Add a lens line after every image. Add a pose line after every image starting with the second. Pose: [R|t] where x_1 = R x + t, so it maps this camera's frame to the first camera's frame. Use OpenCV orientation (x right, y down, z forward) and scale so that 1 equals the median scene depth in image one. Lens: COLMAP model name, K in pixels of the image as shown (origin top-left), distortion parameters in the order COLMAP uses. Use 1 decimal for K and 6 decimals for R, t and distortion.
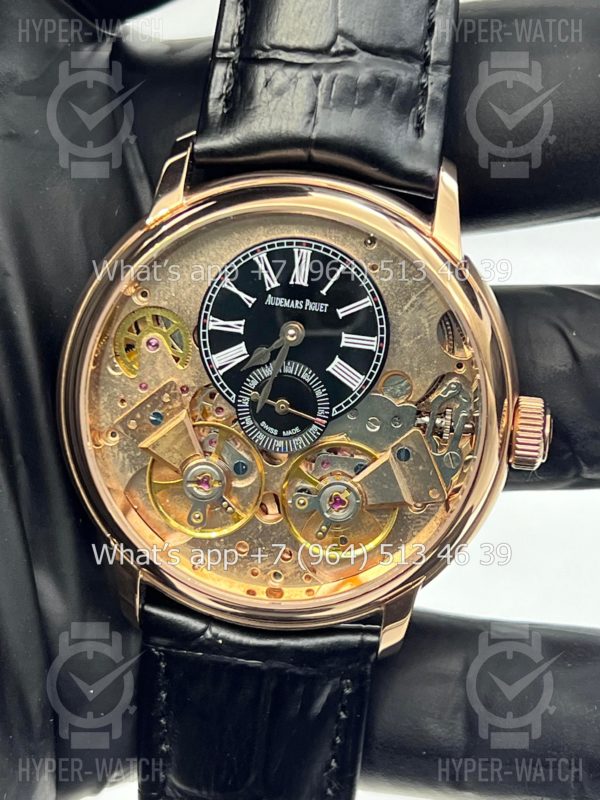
lens RADIAL K [[1792.5, 0, 301.4], [0, 1792.5, 395.9], [0, 0, 1]] dist [0.199113, 0.000000]
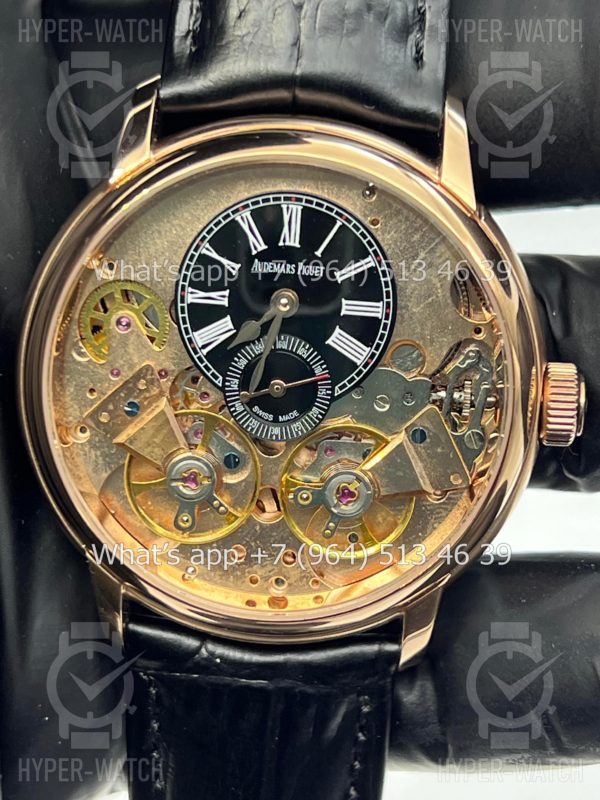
lens RADIAL K [[1792.5, 0, 299.1], [0, 1792.5, 405.0], [0, 0, 1]] dist [0.199113, 0.000000]
pose [[0.998375, -0.050434, 0.026519, -0.024919], [0.050180, 0.998688, 0.010178, 0.006363], [-0.026998, -0.008831, 0.999596, 0.140362]]
